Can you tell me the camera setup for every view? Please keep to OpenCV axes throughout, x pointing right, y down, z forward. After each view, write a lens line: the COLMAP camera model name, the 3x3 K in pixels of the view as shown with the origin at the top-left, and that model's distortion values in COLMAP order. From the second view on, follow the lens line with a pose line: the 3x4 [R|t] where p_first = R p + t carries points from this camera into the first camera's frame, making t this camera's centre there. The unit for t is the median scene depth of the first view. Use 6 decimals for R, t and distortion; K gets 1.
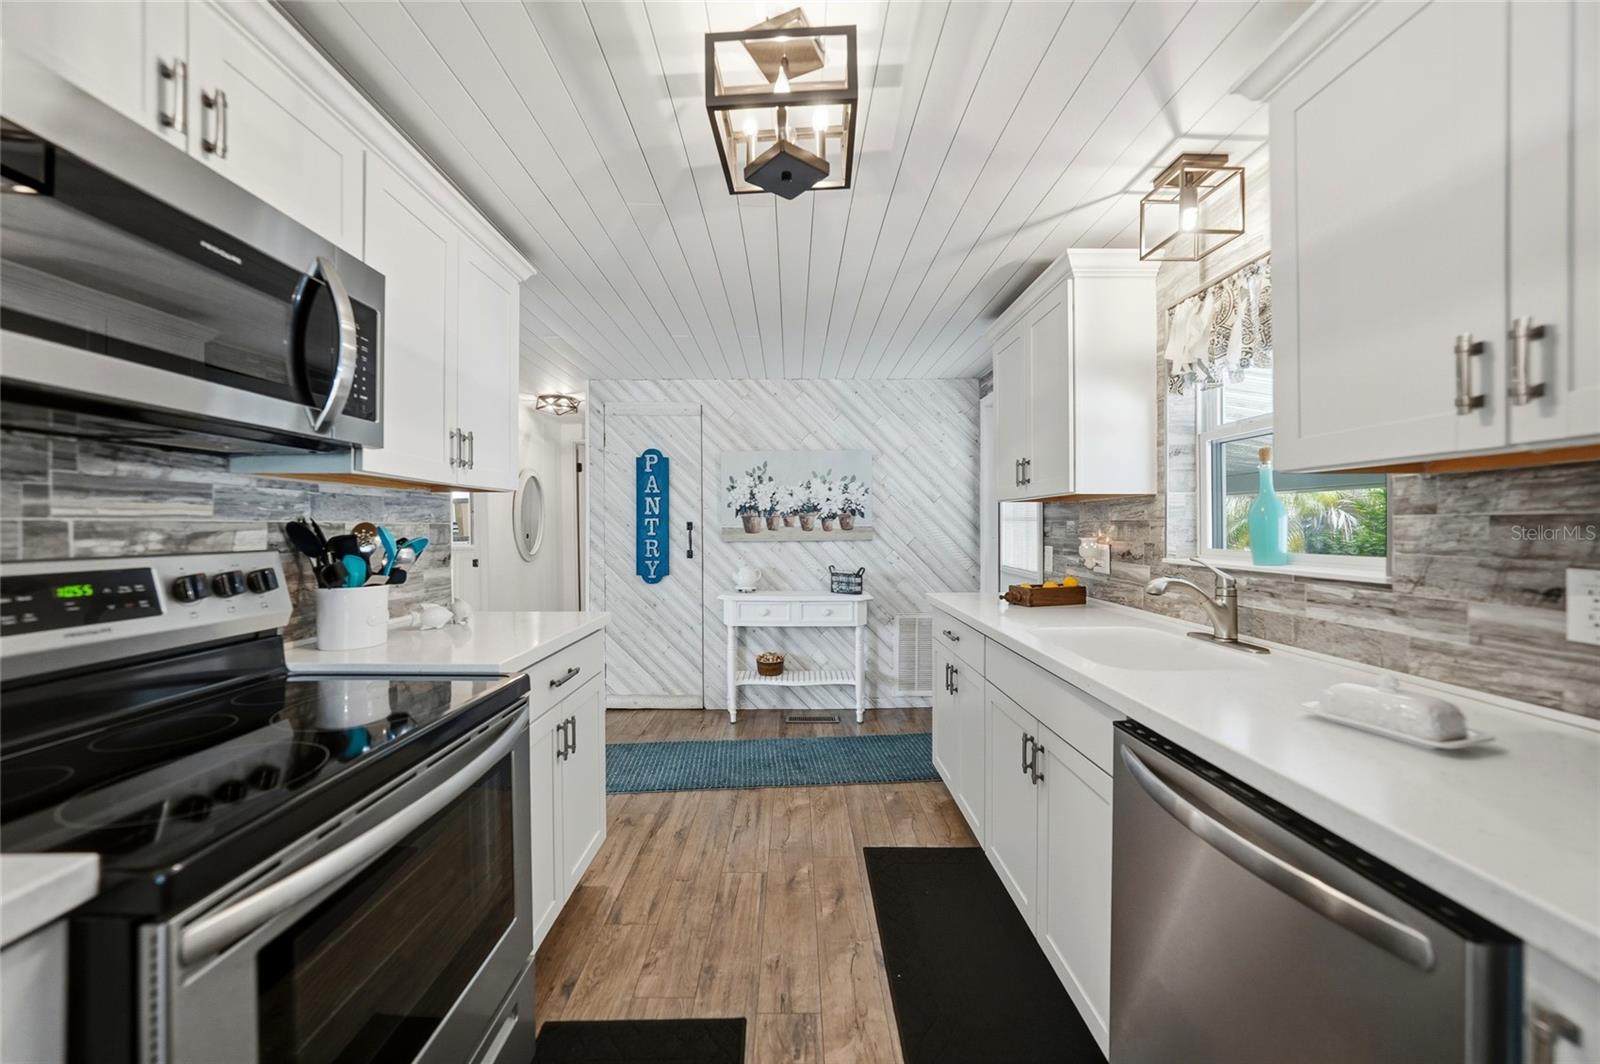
lens RADIAL K [[568.1, 0, 801.2], [0, 568.1, 519.8], [0, 0, 1]] dist [-0.033816, 0.008135]
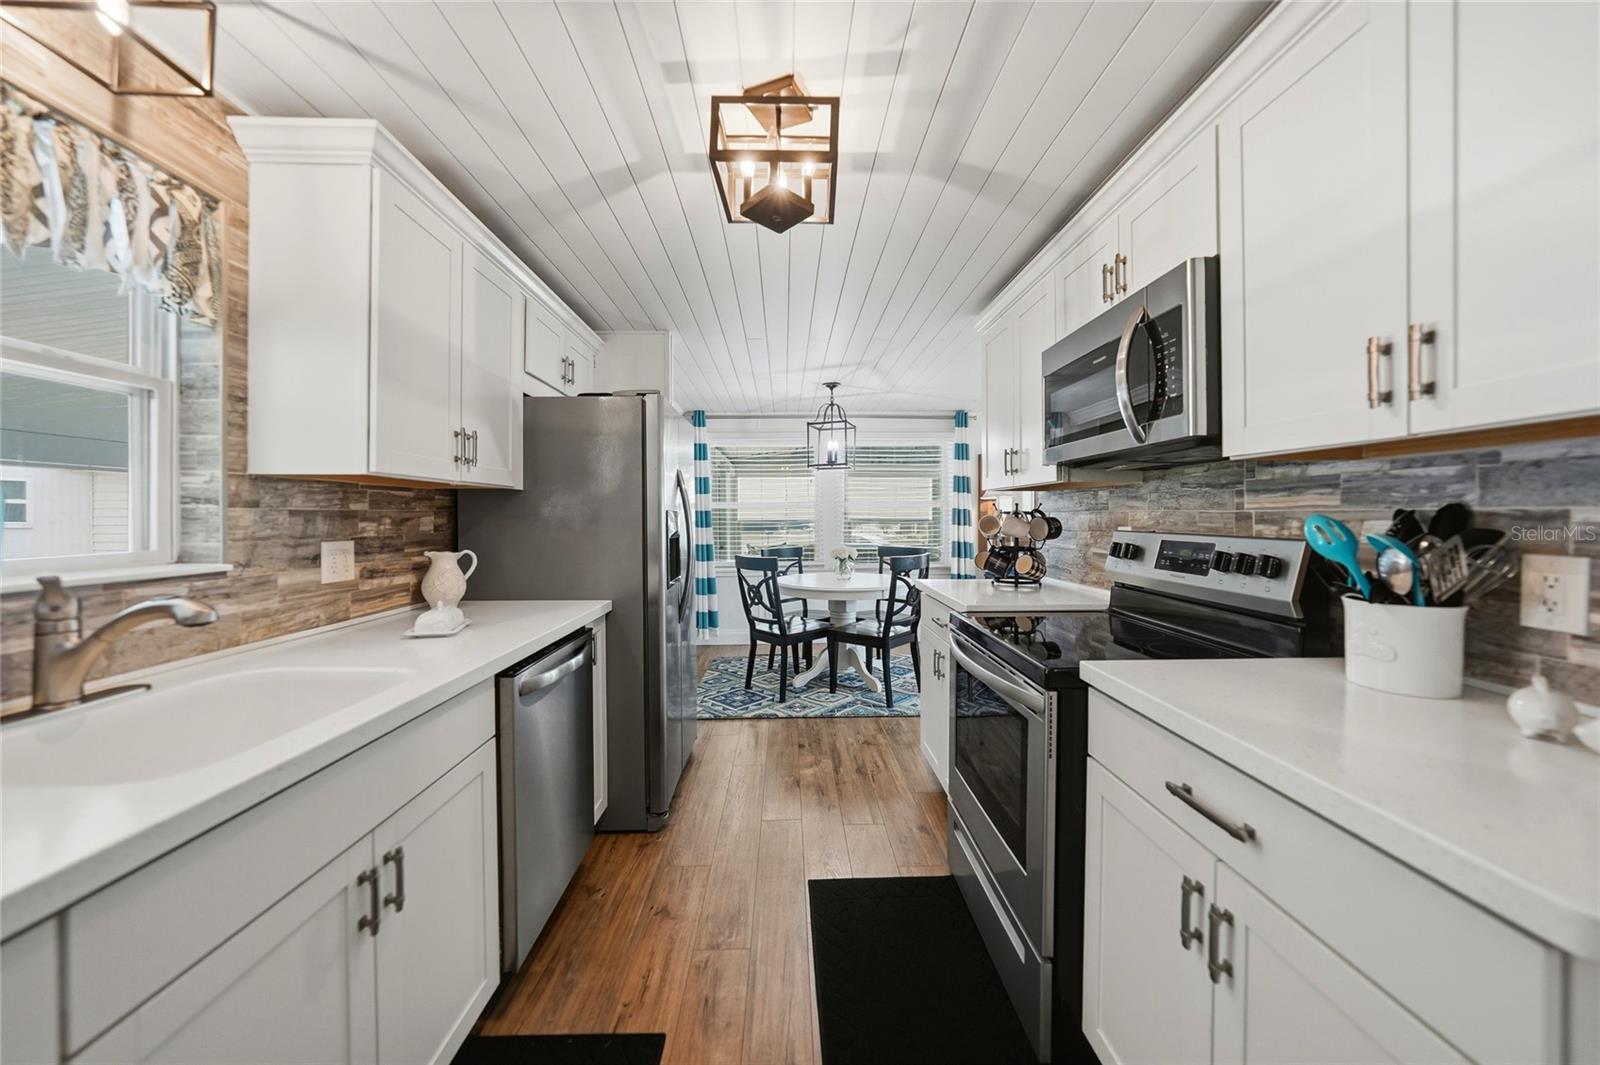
lens RADIAL K [[568.1, 0, 801.2], [0, 568.1, 520.3], [0, 0, 1]] dist [-0.033816, 0.008135]
pose [[-0.999905, 0.002219, -0.013585, -0.050315], [0.002253, 0.999994, -0.002517, 0.019344], [0.013579, -0.002547, -0.999905, 1.855934]]
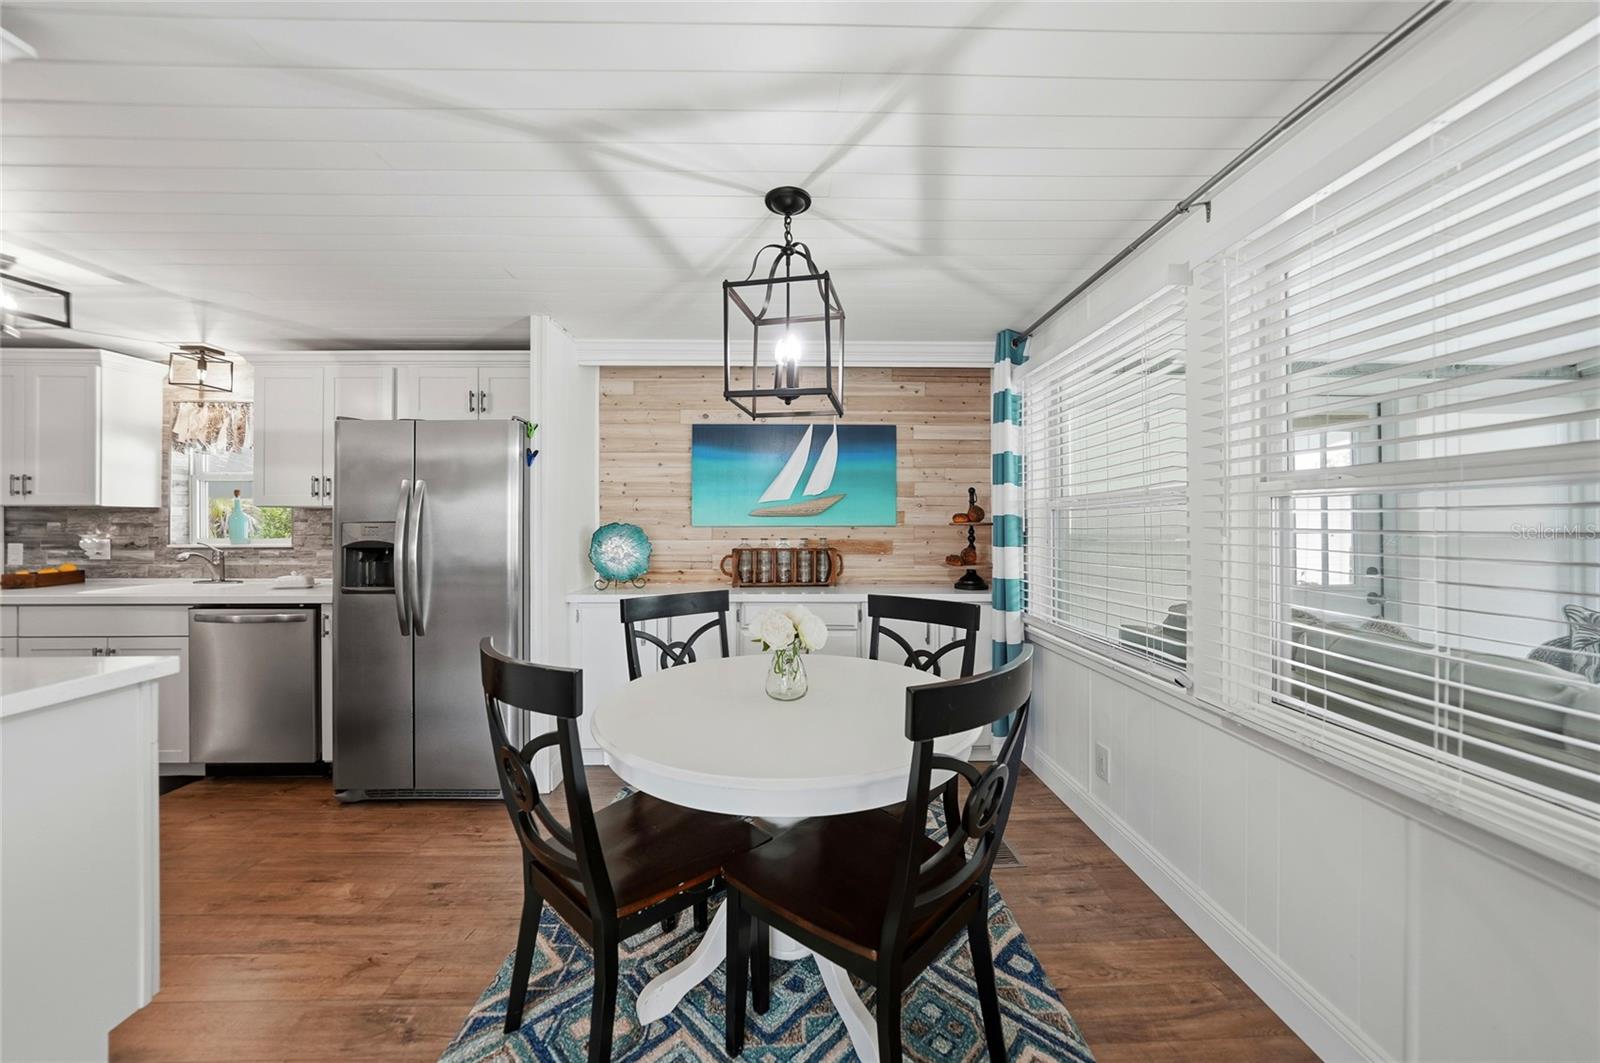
lens RADIAL K [[568.1, 0, 801.2], [0, 568.1, 519.3], [0, 0, 1]] dist [-0.033816, 0.008135]
pose [[-0.011743, -0.006611, 0.999909, -1.525743], [-0.009280, 0.999936, 0.006502, -0.056880], [-0.999888, -0.009203, -0.011804, -1.323194]]
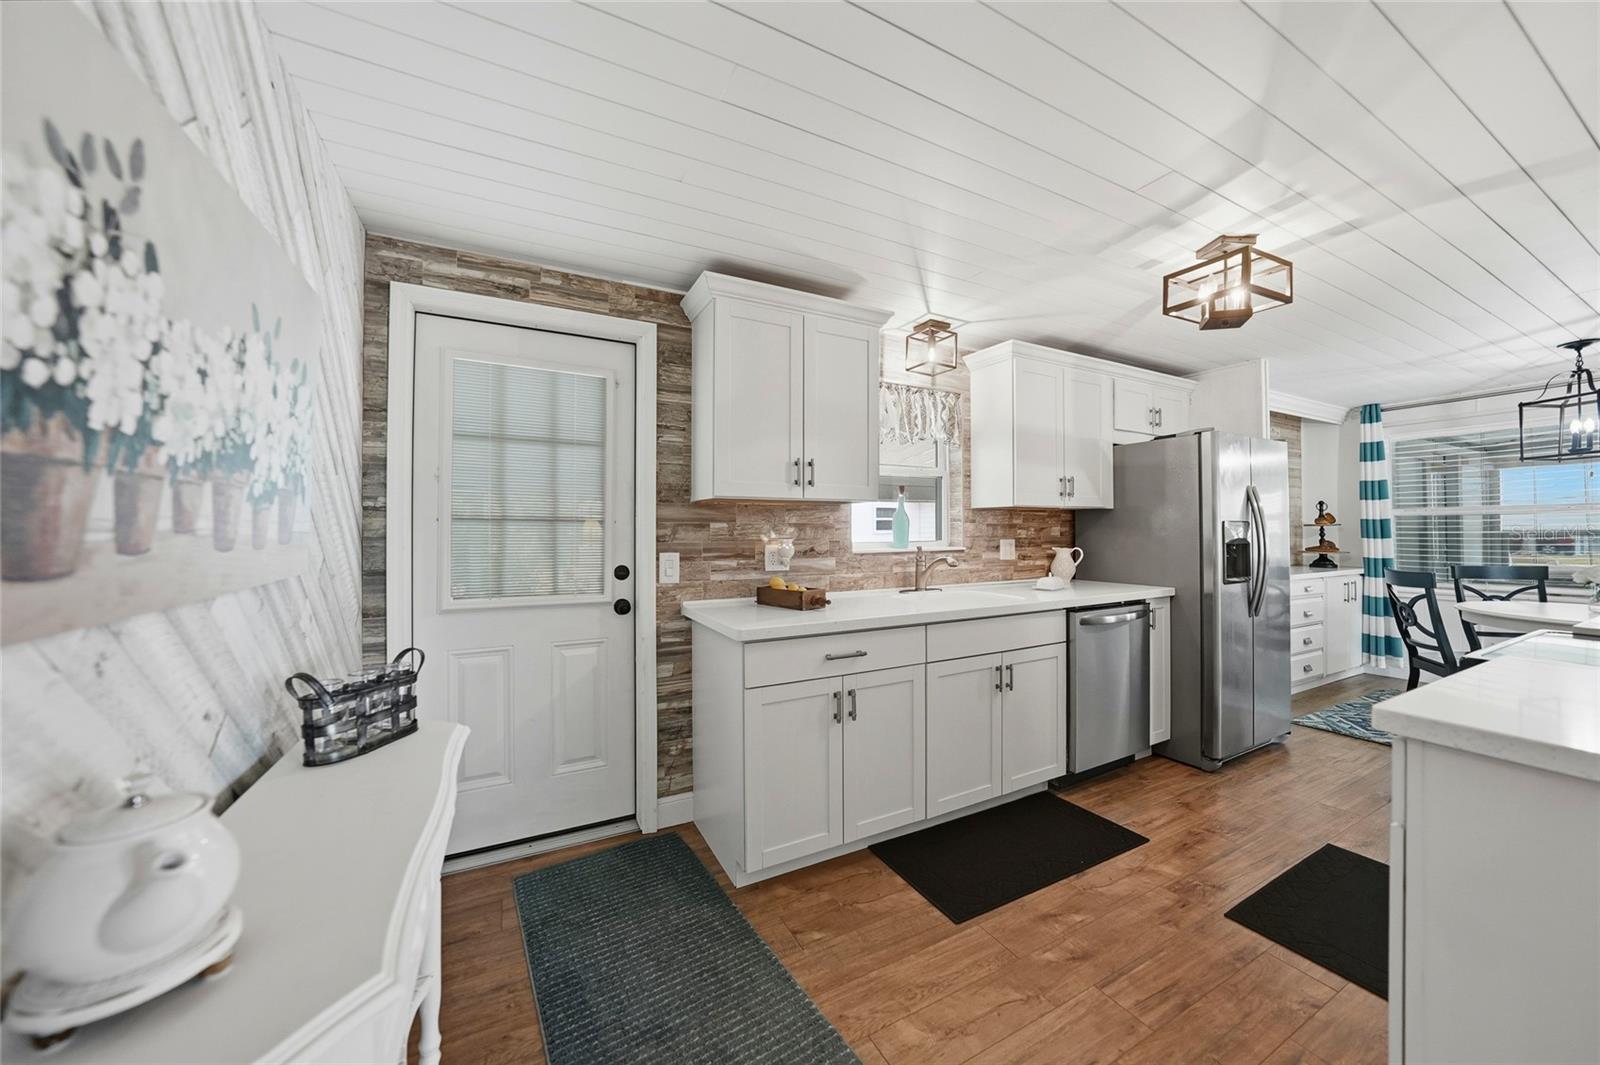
lens RADIAL K [[568.1, 0, 801.2], [0, 568.1, 520.3], [0, 0, 1]] dist [-0.033816, 0.008135]
pose [[-0.453869, 0.015711, 0.890930, -0.825568], [-0.004130, 0.999797, -0.019735, 0.029813], [-0.891059, -0.012637, -0.453712, 2.525690]]
